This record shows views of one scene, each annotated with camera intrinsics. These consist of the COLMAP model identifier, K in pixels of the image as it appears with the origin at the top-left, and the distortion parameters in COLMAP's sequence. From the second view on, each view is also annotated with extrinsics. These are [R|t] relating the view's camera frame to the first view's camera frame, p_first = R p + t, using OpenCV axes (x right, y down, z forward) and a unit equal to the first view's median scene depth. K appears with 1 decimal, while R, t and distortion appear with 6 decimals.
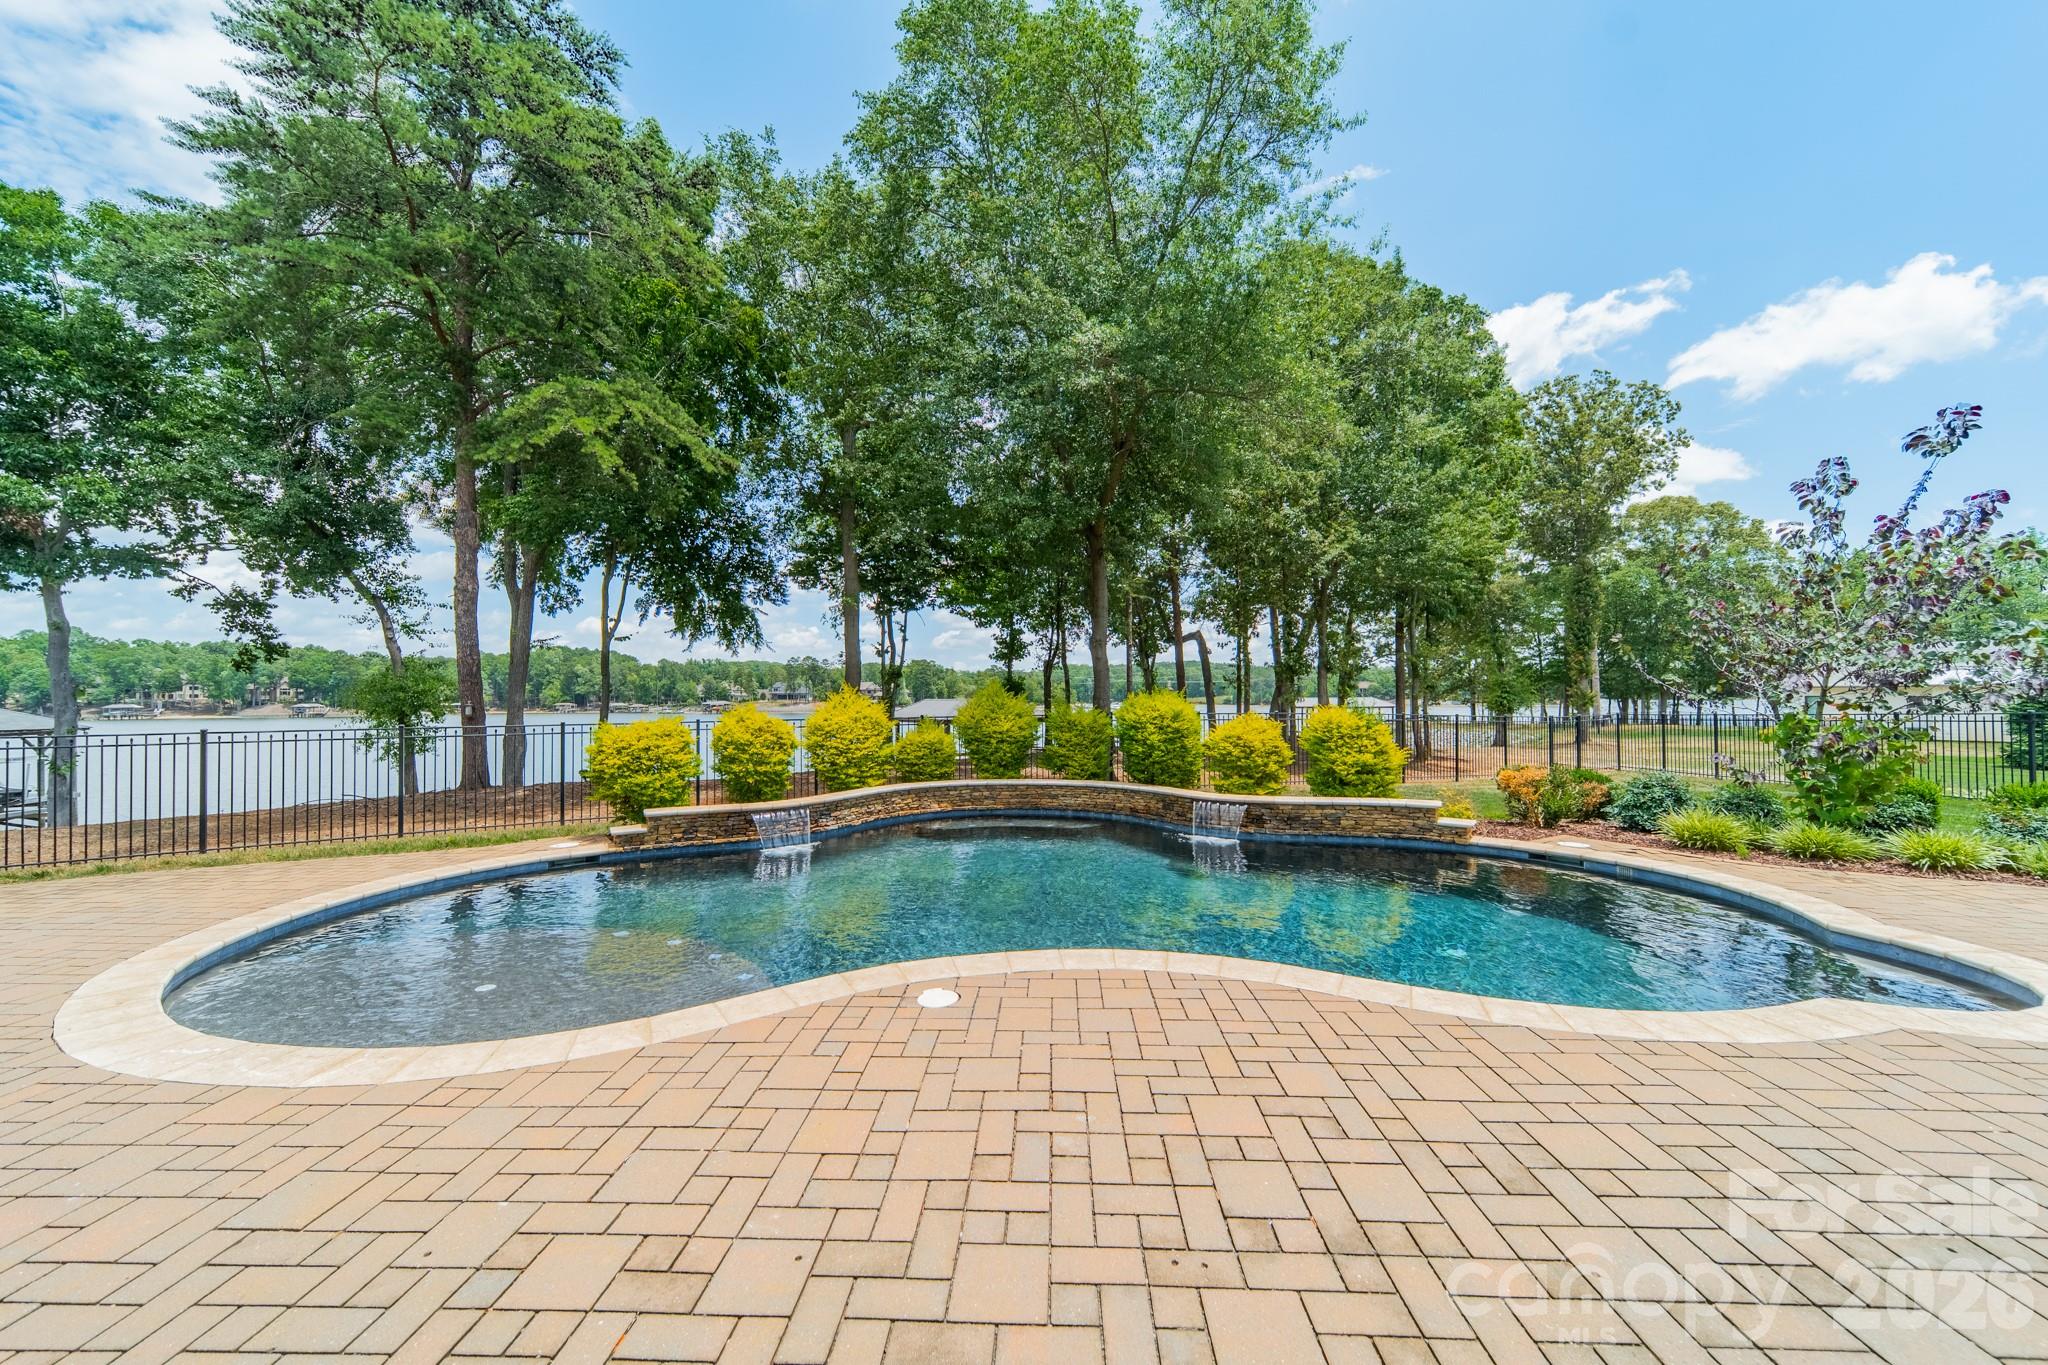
lens RADIAL K [[721.5, 0, 1016.3], [0, 721.5, 690.7], [0, 0, 1]] dist [0.000322, 0.000075]
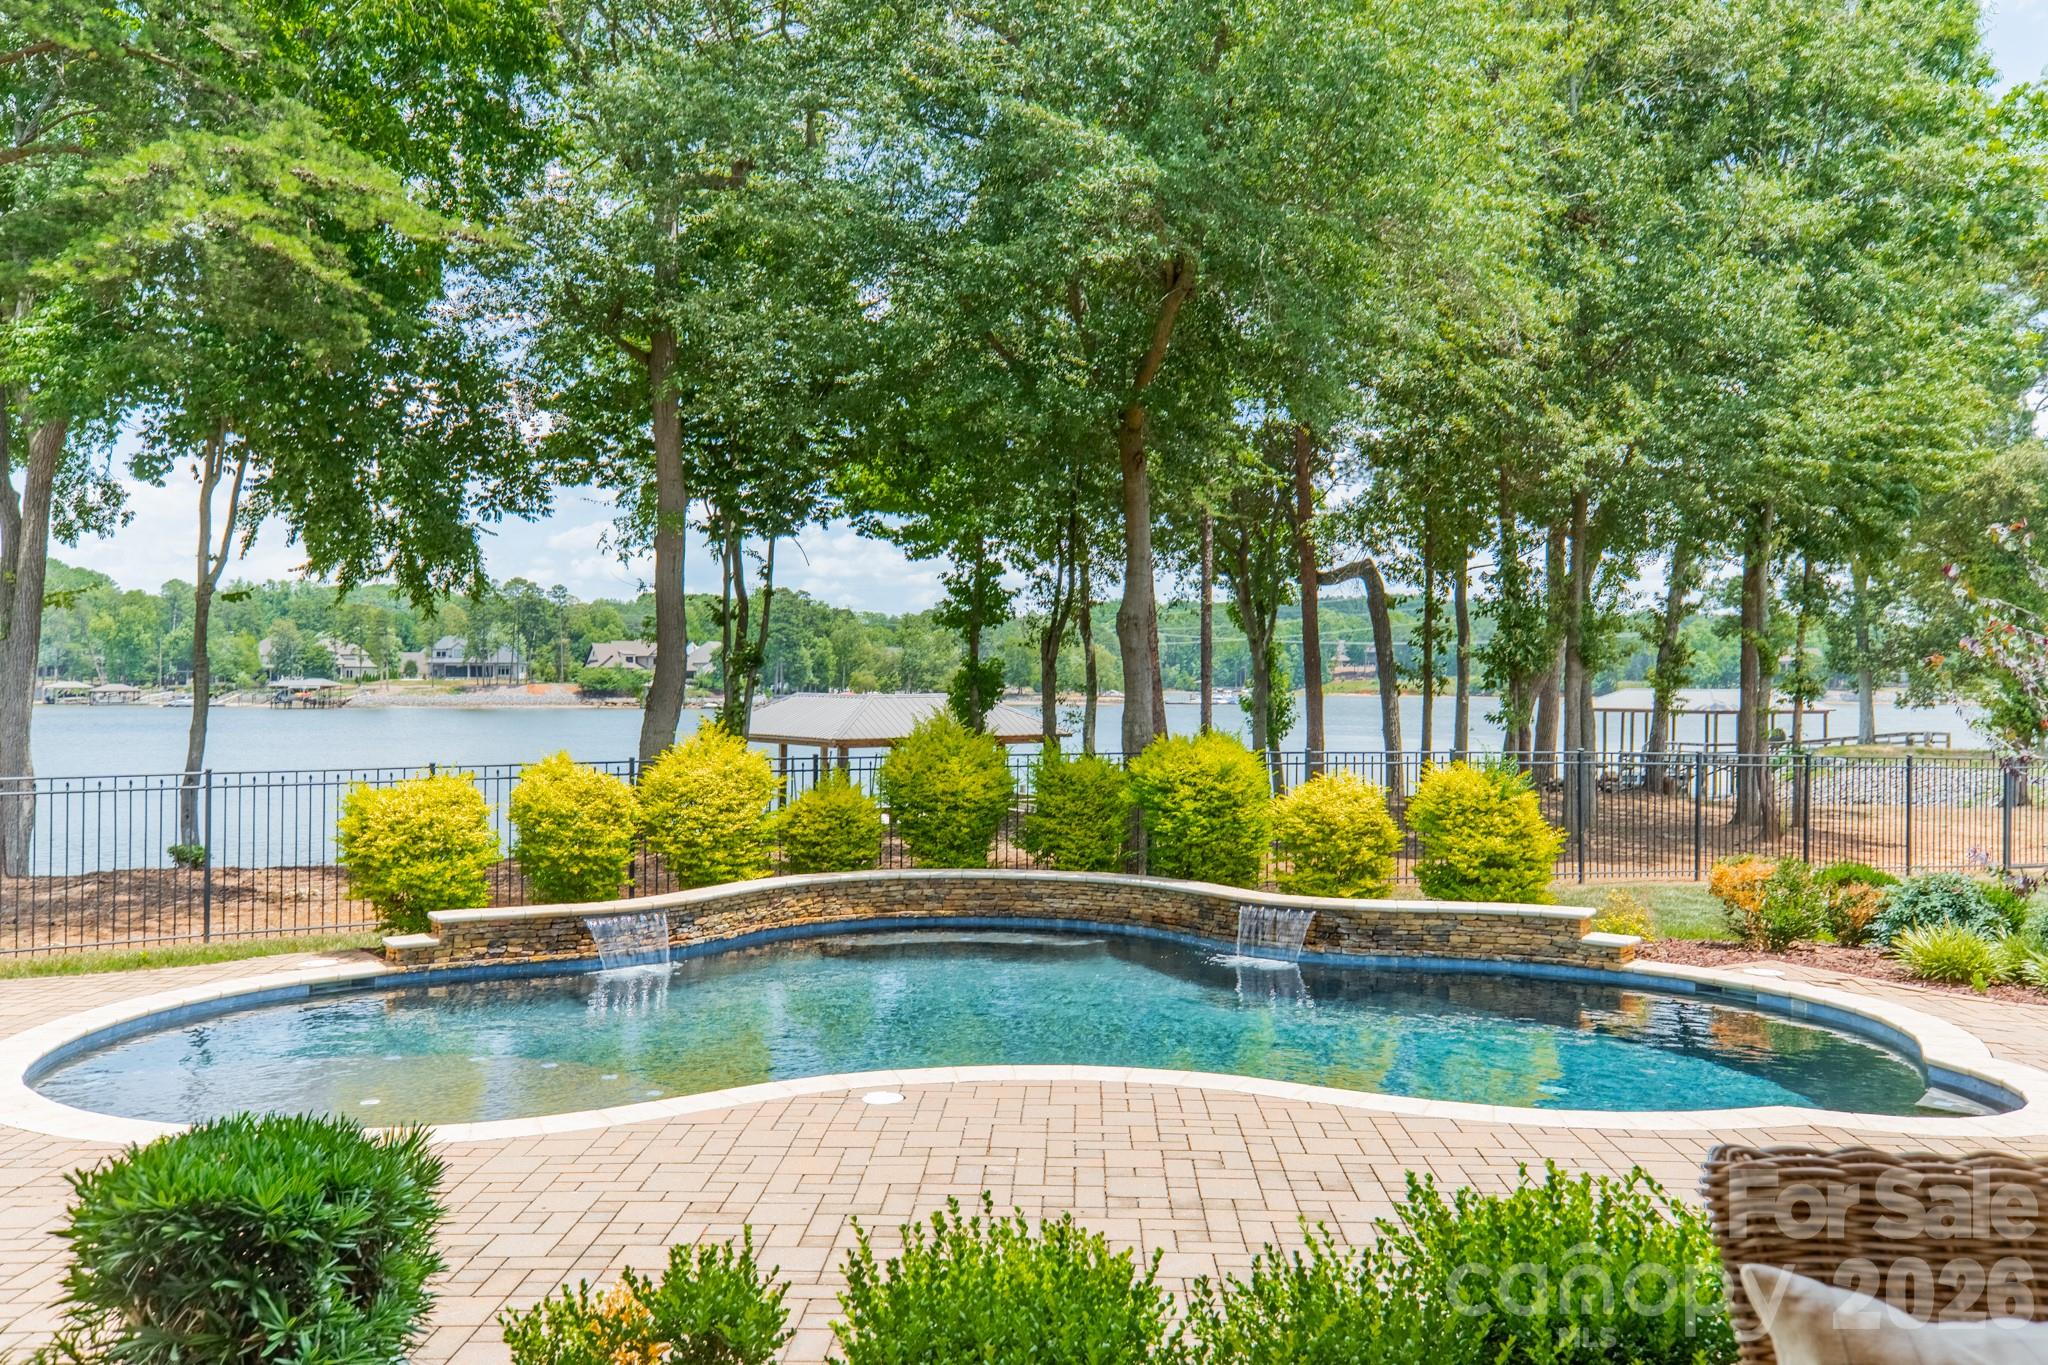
lens RADIAL K [[1577.8, 0, 1024.0], [0, 1577.8, 682.5], [0, 0, 1]] dist [0.052918, -0.003492]
pose [[0.999722, 0.010234, 0.021225, 0.011495], [-0.010408, 0.999913, 0.008077, -0.056723], [-0.021141, -0.008295, 0.999742, -0.411912]]
